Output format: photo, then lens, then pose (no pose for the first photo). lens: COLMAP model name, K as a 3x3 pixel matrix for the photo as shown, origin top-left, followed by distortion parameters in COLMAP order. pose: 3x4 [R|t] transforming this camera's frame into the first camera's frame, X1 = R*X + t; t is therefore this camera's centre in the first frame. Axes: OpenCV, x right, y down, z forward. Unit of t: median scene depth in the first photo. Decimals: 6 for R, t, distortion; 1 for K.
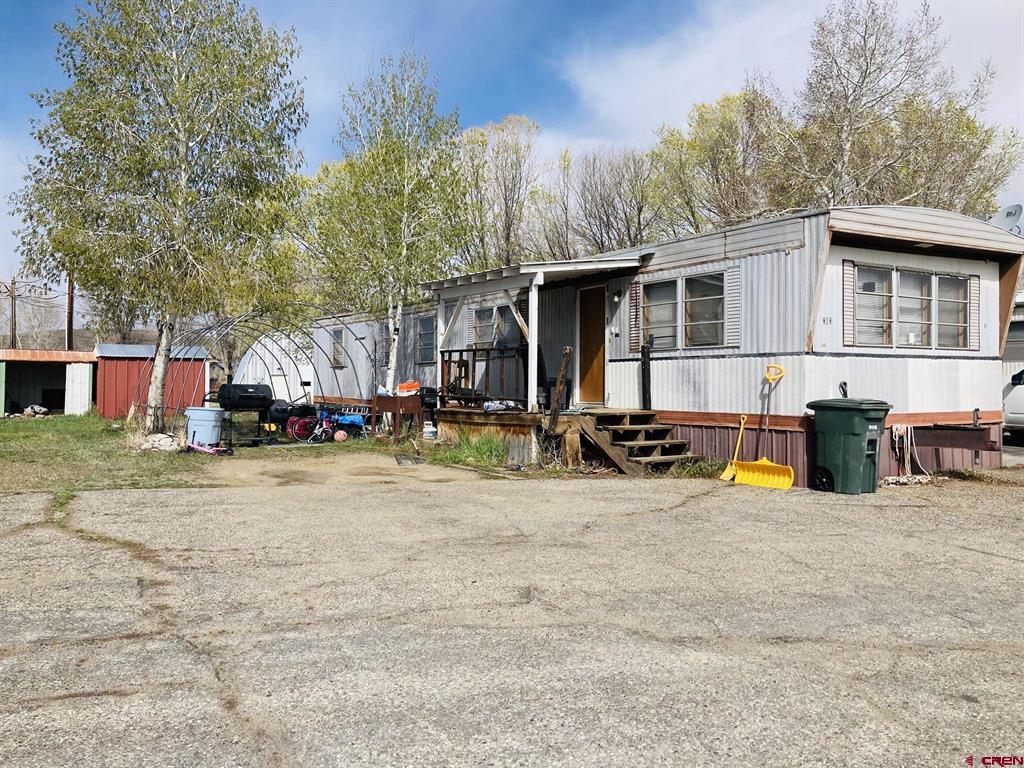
lens RADIAL K [[854.4, 0, 511.7], [0, 854.4, 382.7], [0, 0, 1]] dist [0.020470, -0.032659]
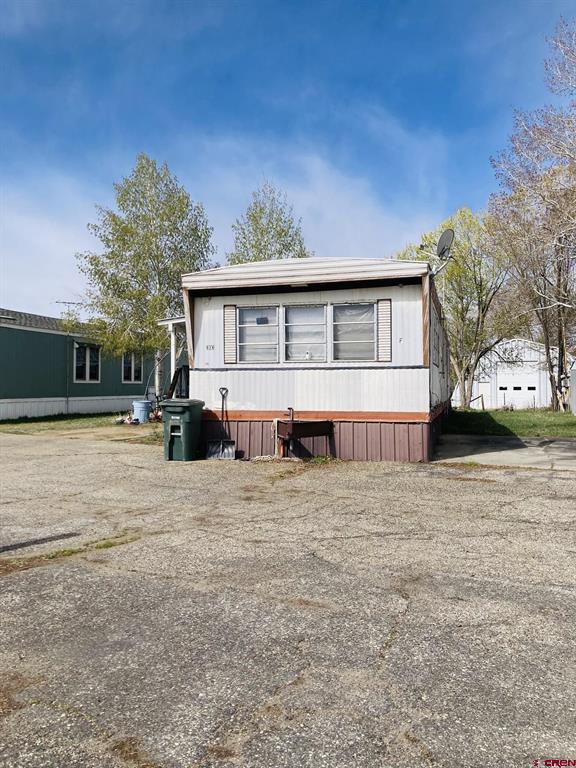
lens RADIAL K [[640.8, 0, 288.3], [0, 640.8, 384.1], [0, 0, 1]] dist [0.020470, -0.032659]
pose [[0.683087, -0.005568, -0.730316, 1.206926], [0.001537, 0.999980, -0.006186, -0.000570], [0.730335, 0.003104, 0.683082, 0.310727]]
